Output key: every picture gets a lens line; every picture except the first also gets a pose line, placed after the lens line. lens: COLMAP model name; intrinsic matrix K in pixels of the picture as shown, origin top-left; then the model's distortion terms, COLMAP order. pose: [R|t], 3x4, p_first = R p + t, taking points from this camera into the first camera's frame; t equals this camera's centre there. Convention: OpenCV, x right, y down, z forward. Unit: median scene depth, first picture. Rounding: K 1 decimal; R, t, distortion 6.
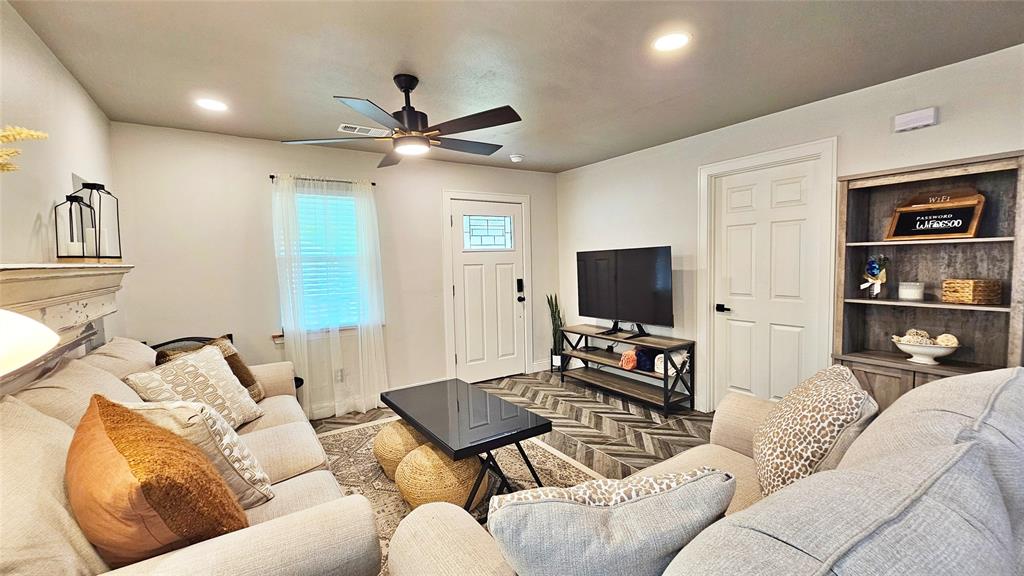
lens RADIAL K [[418.9, 0, 515.5], [0, 418.9, 285.3], [0, 0, 1]] dist [-0.001887, 0.000035]
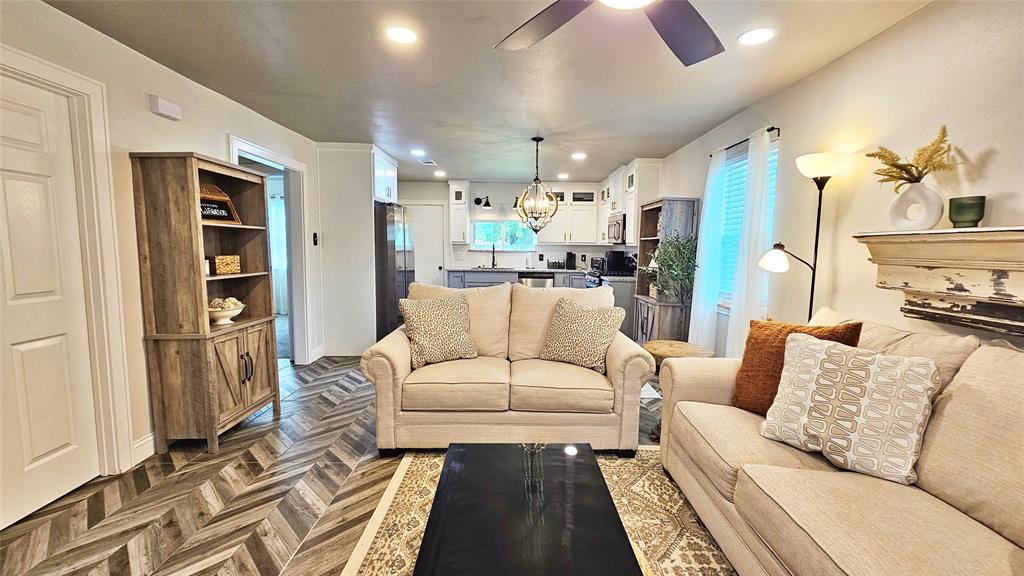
lens RADIAL K [[418.9, 0, 518.6], [0, 418.9, 284.9], [0, 0, 1]] dist [-0.001887, 0.000035]
pose [[-0.840447, -0.037163, 0.540619, -0.339288], [0.038824, 0.990952, 0.128476, -0.043827], [-0.540502, 0.128966, -0.831400, 1.240020]]
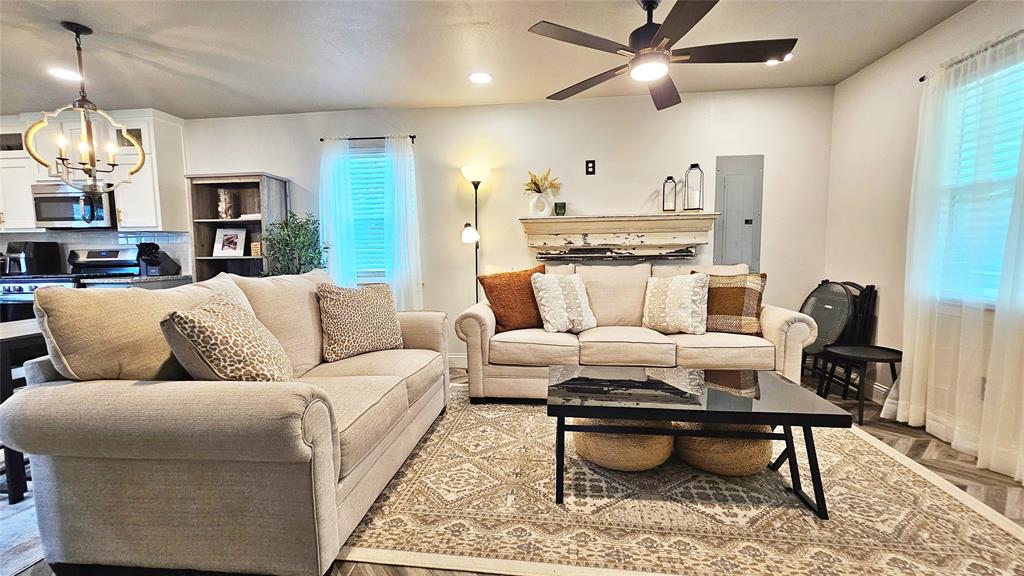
lens RADIAL K [[418.9, 0, 517.4], [0, 418.9, 284.8], [0, 0, 1]] dist [-0.001887, 0.000035]
pose [[-0.634919, 0.095875, -0.766607, 0.548937], [-0.017715, 0.990202, 0.138511, 0.008377], [0.772376, 0.101523, -0.627000, 1.139958]]
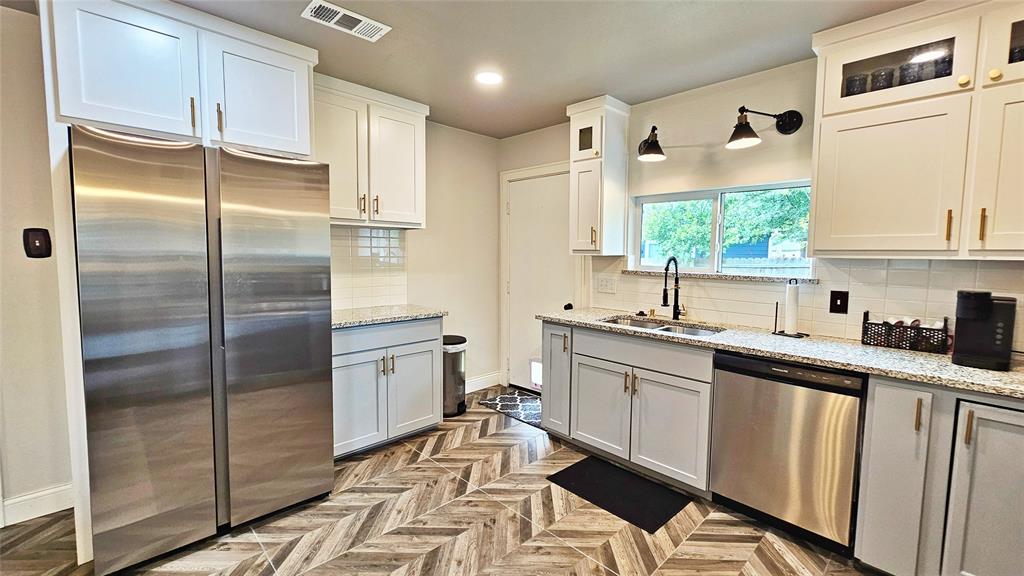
lens RADIAL K [[418.9, 0, 519.9], [0, 418.9, 285.2], [0, 0, 1]] dist [-0.001887, 0.000035]
pose [[-0.205497, -0.054077, 0.977162, 0.350463], [0.046196, 0.996823, 0.064880, 0.022250], [-0.977567, 0.058473, -0.202346, -0.347571]]
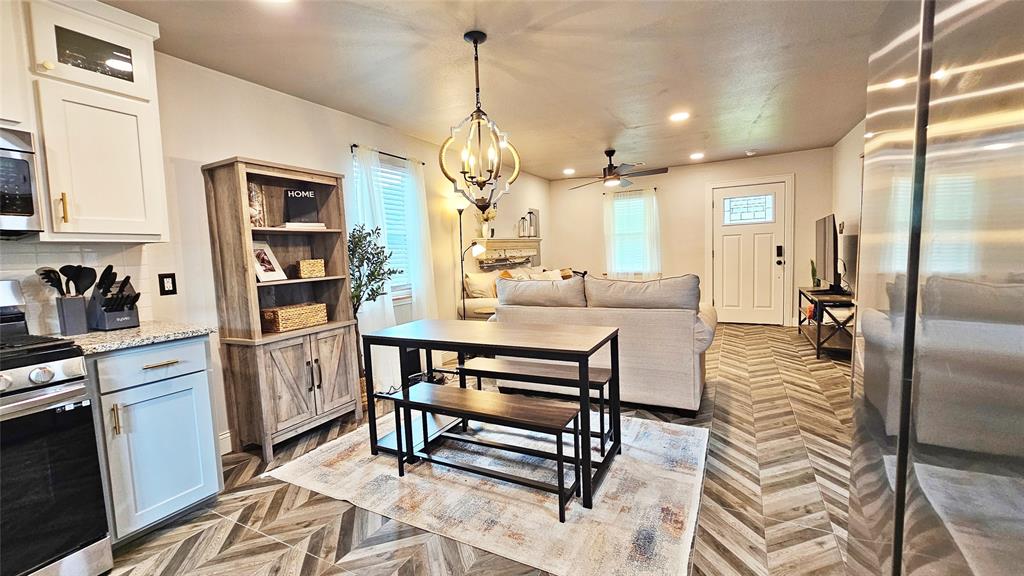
lens RADIAL K [[418.9, 0, 518.5], [0, 418.9, 285.4], [0, 0, 1]] dist [-0.001887, 0.000035]
pose [[0.489575, 0.074699, -0.868755, 1.188868], [-0.024035, 0.997101, 0.072190, 0.050295], [0.871630, -0.014462, 0.489952, -0.413428]]
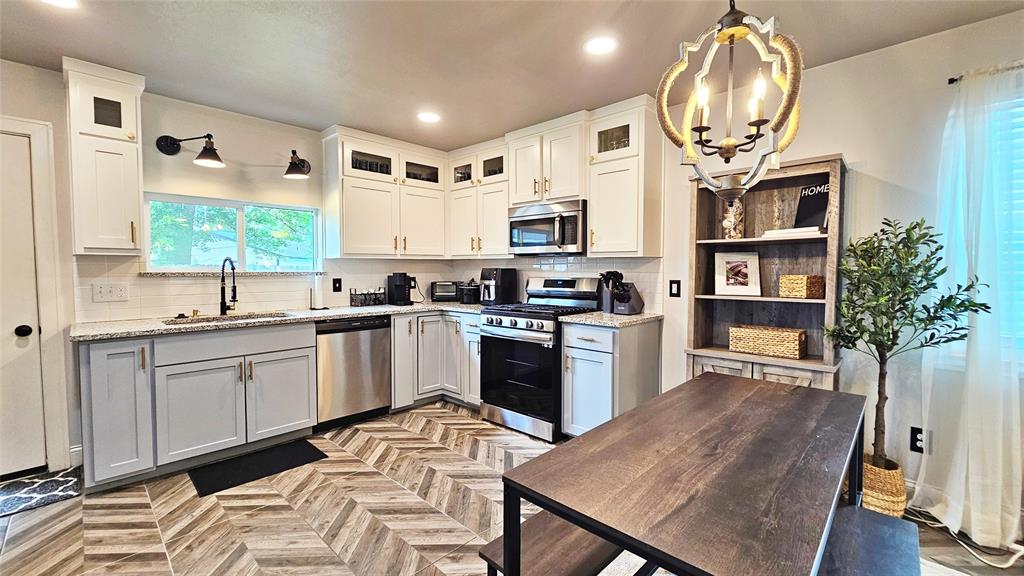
lens RADIAL K [[418.9, 0, 518.1], [0, 418.9, 284.9], [0, 0, 1]] dist [-0.001887, 0.000035]
pose [[-0.973555, 0.032805, -0.226084, 0.744720], [0.010245, 0.994910, 0.100245, 0.006547], [0.228222, 0.095277, -0.968936, 0.313915]]
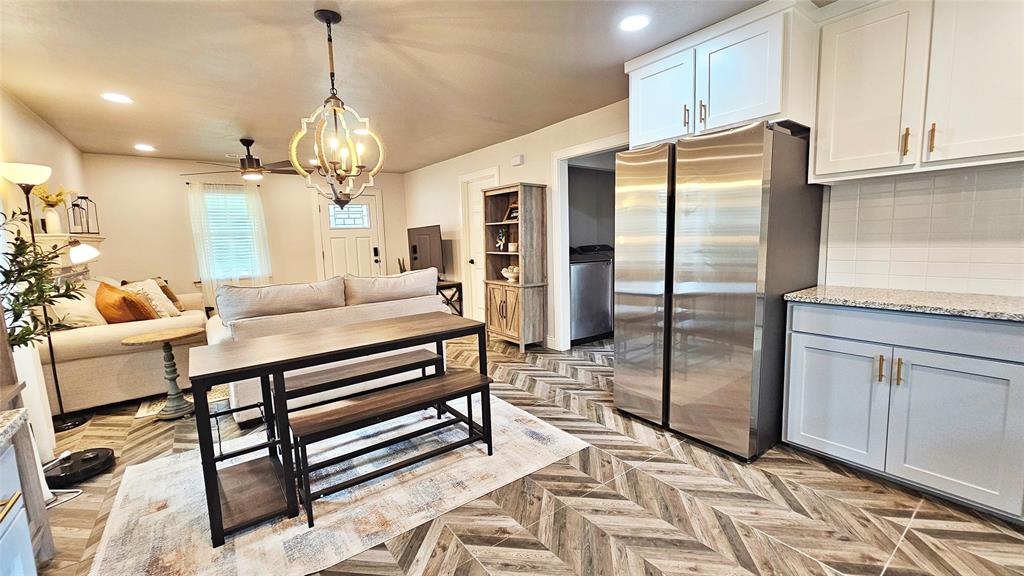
lens RADIAL K [[418.9, 0, 516.2], [0, 418.9, 284.9], [0, 0, 1]] dist [-0.001887, 0.000035]
pose [[0.997851, -0.014924, 0.063807, 0.695771], [0.011447, 0.998447, 0.054515, 0.071430], [-0.064522, -0.053667, 0.996472, -0.863492]]
